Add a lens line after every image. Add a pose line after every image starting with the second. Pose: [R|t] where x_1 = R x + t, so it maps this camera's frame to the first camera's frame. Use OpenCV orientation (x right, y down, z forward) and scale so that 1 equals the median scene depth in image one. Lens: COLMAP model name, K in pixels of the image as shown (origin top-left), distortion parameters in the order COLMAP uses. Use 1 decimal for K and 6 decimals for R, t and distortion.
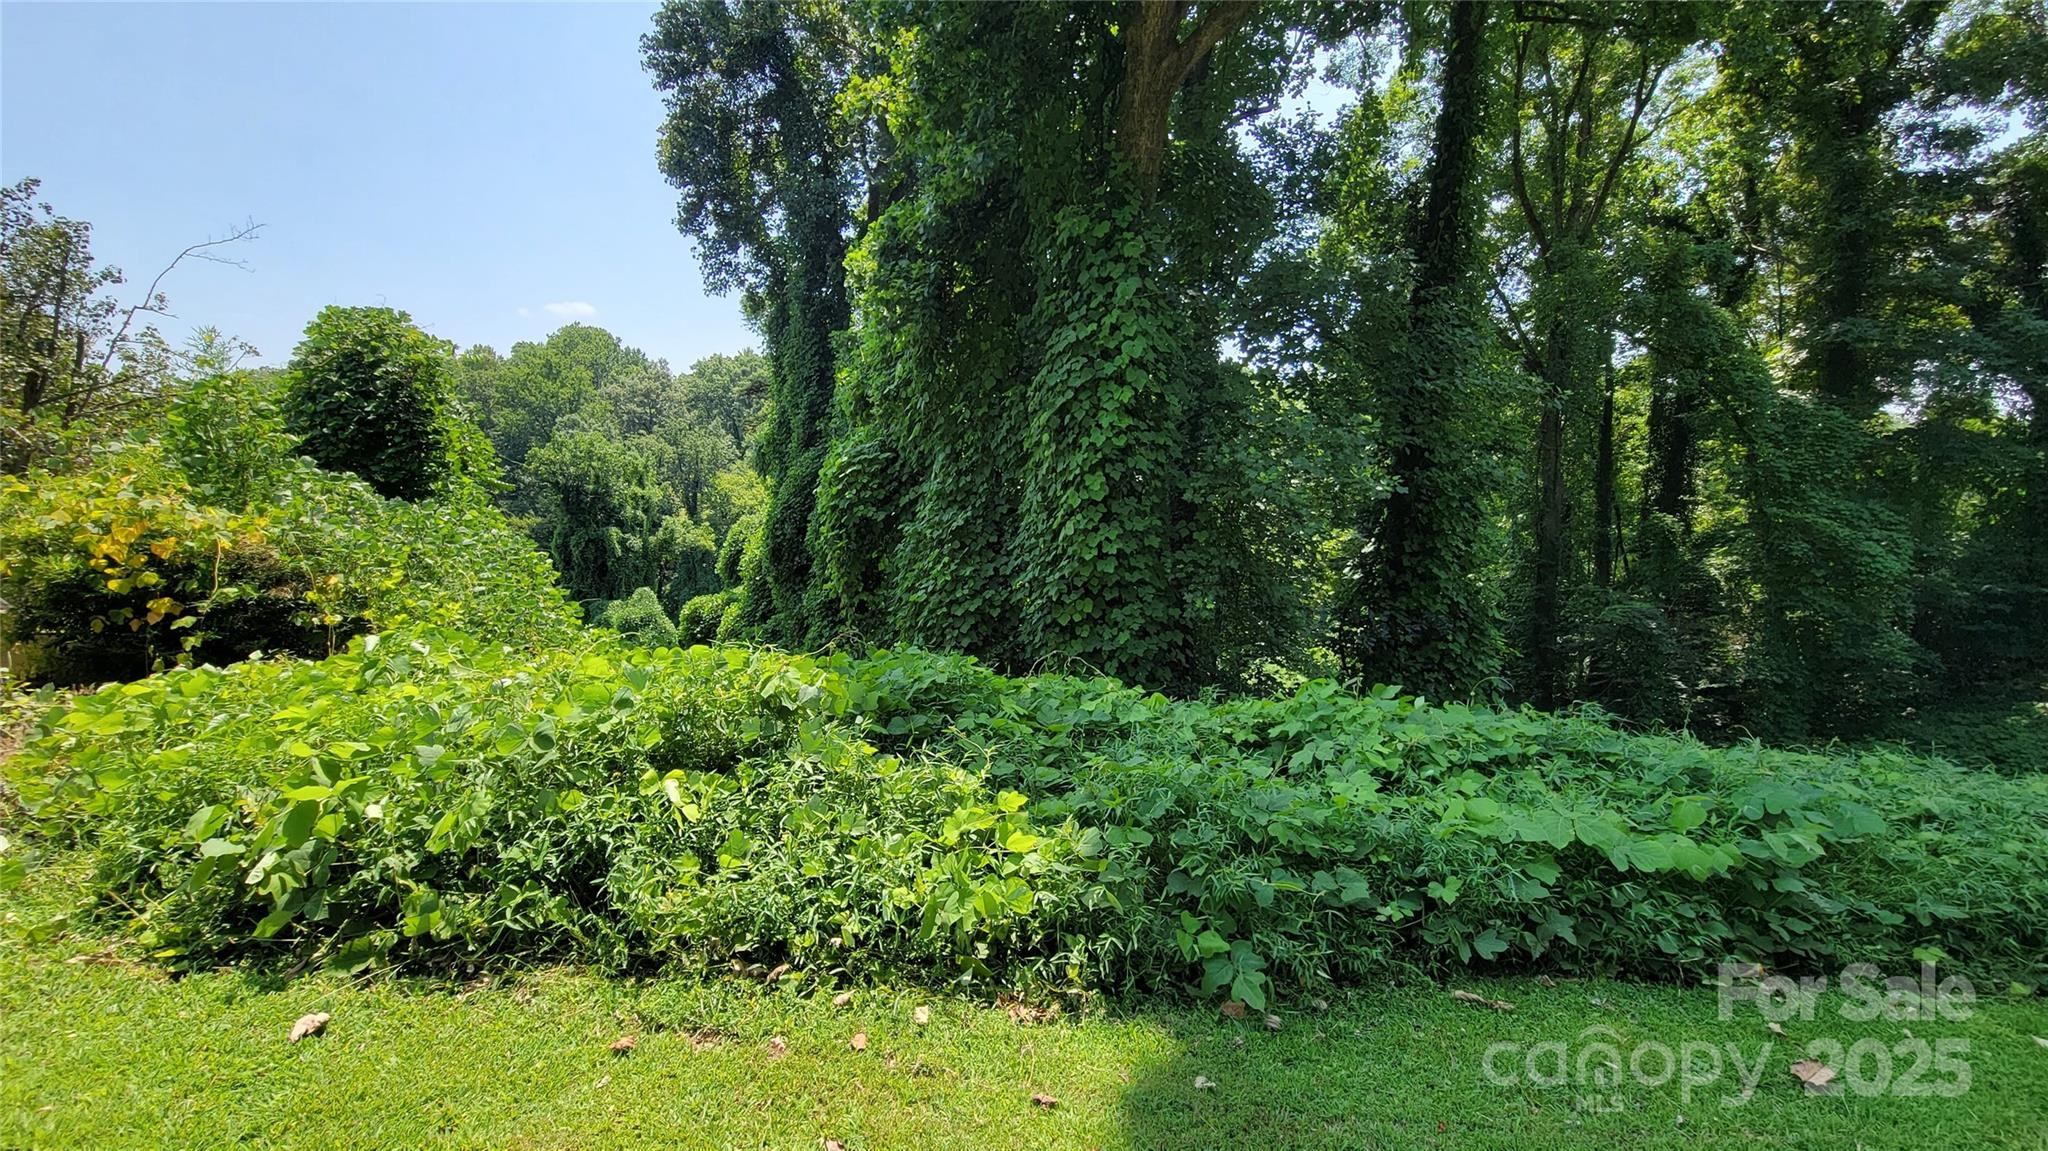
lens RADIAL K [[835.2, 0, 1016.4], [0, 835.2, 578.4], [0, 0, 1]] dist [-0.001814, -0.000764]
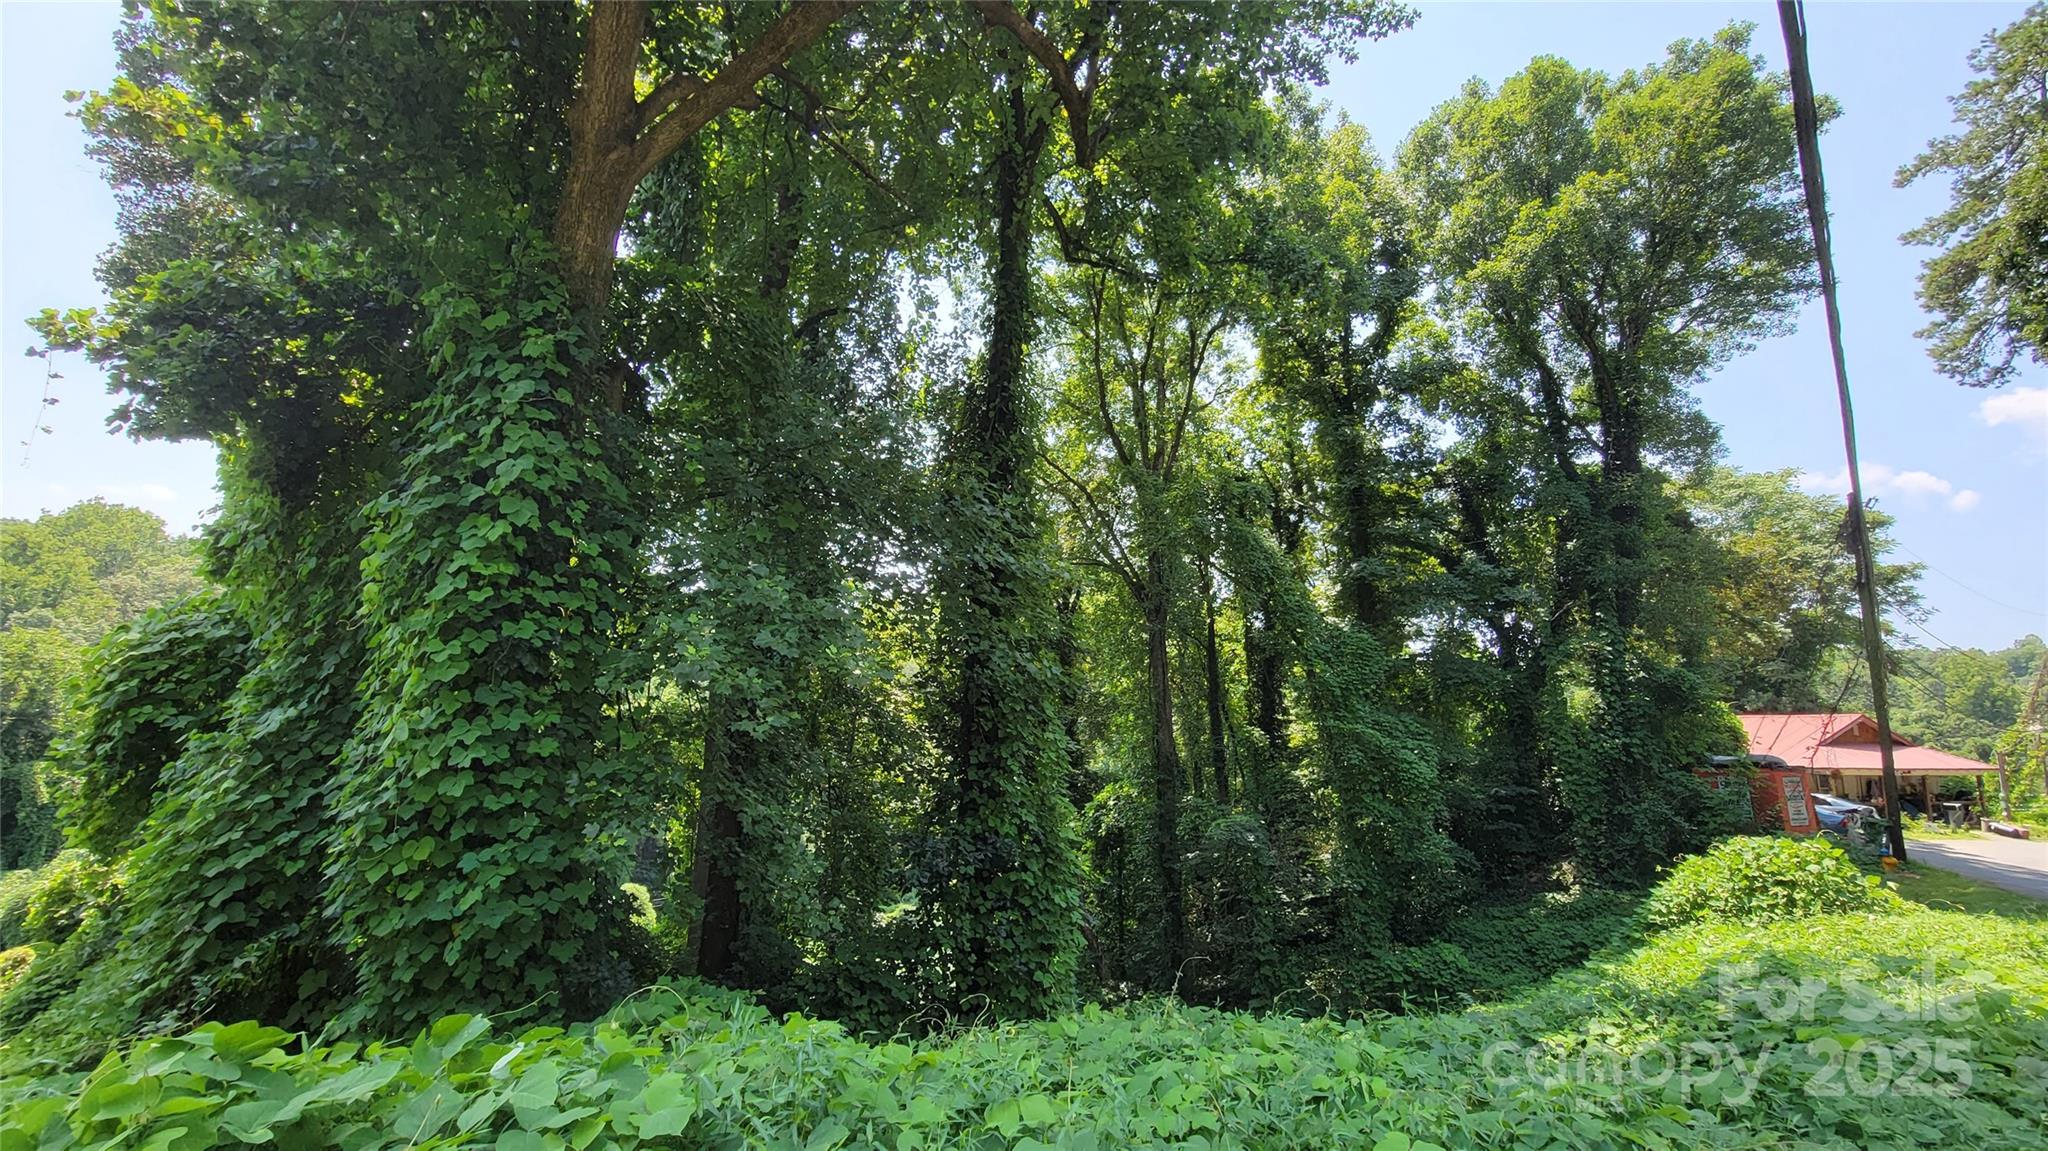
lens RADIAL K [[824.8, 0, 1018.8], [0, 824.8, 585.2], [0, 0, 1]] dist [-0.001308, -0.000122]
pose [[0.940911, 0.055074, 0.334147, 0.297609], [0.034836, 0.965714, -0.257262, 0.015357], [-0.336859, 0.253701, 0.906732, 0.227163]]
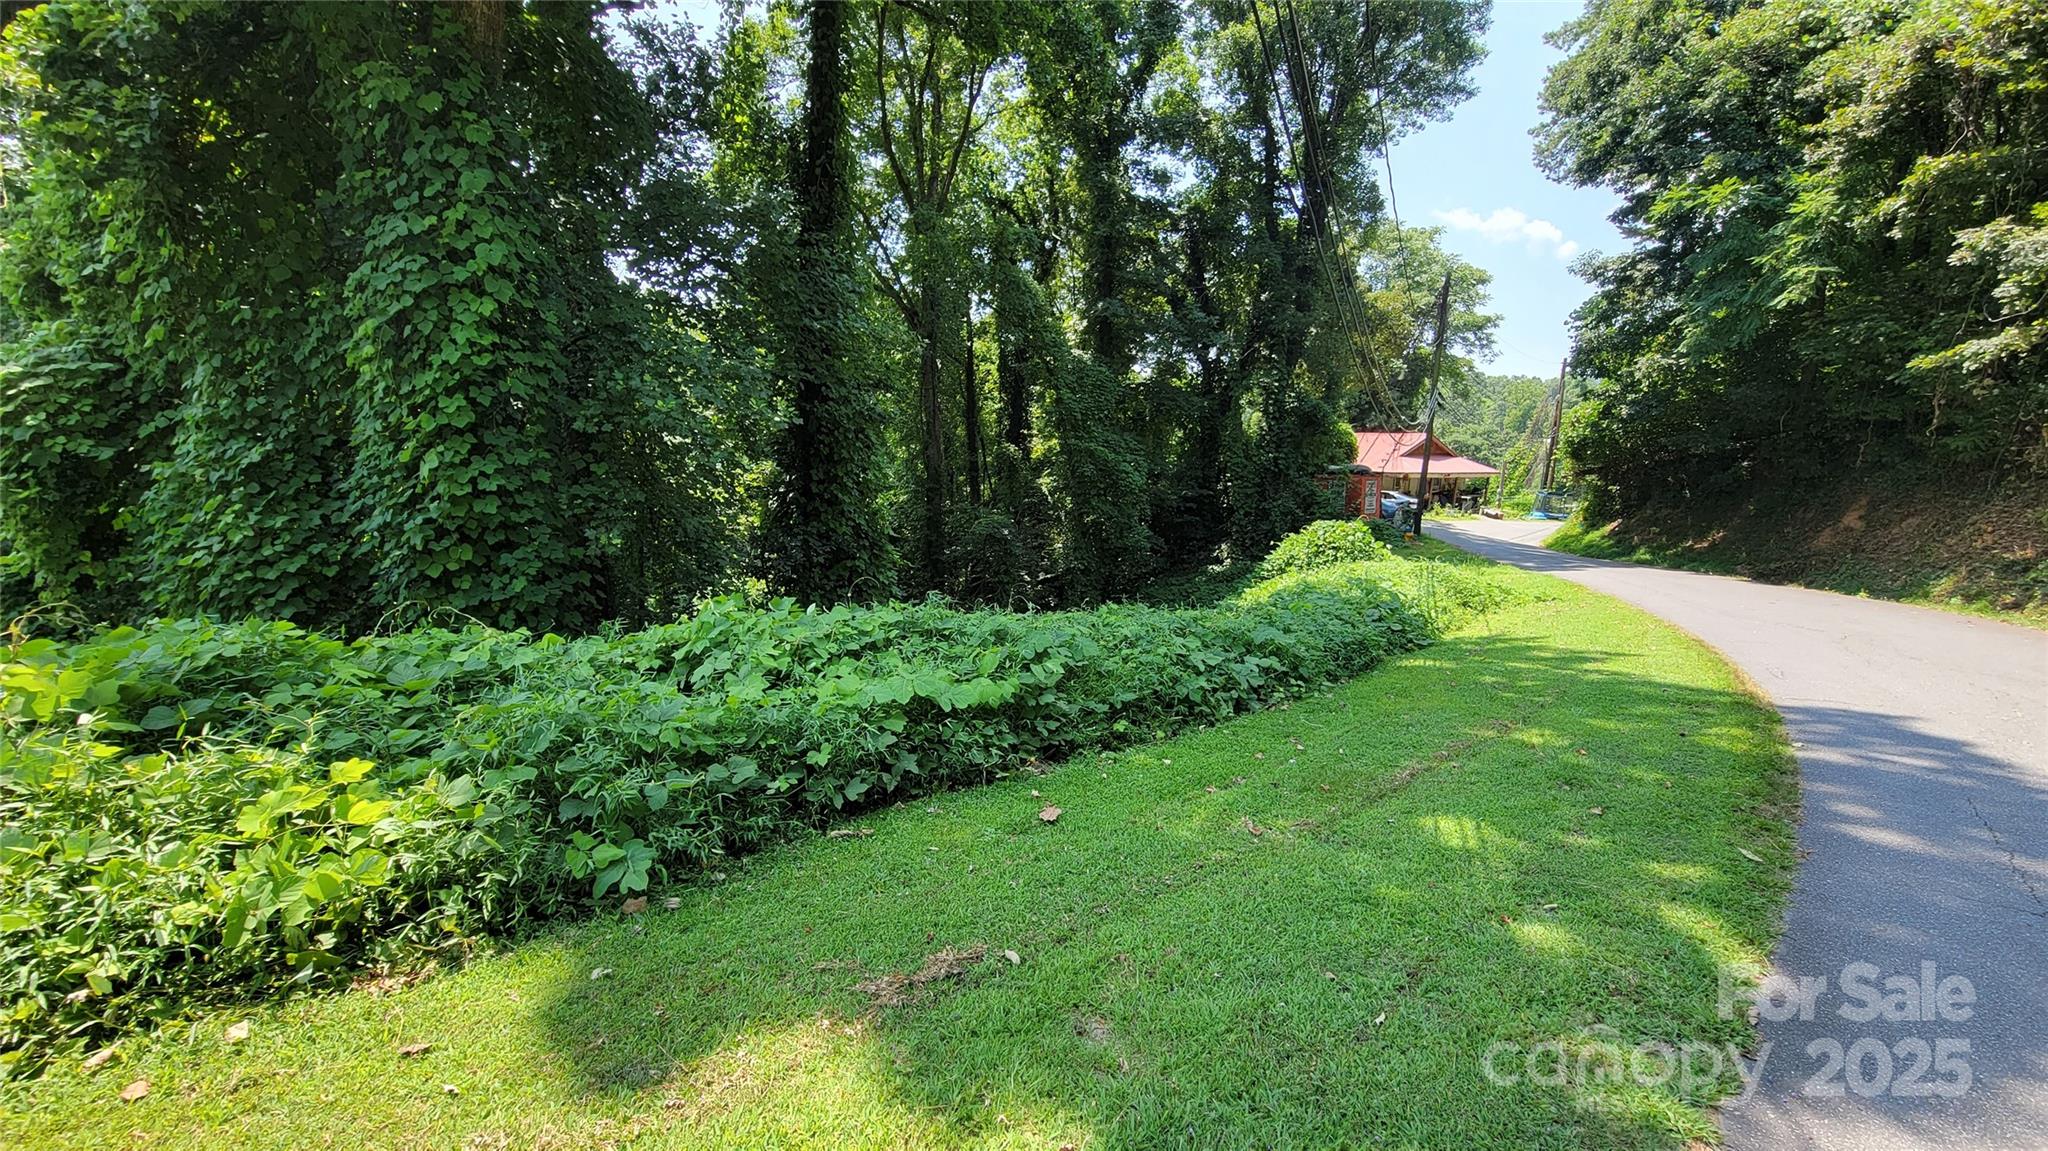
lens RADIAL K [[835.9, 0, 1018.9], [0, 835.9, 580.5], [0, 0, 1]] dist [-0.000547, 0.000444]
pose [[0.791344, -0.103492, 0.602547, 0.014292], [0.054629, 0.993596, 0.098910, 0.007104], [-0.608925, -0.045355, 0.791930, -0.039054]]
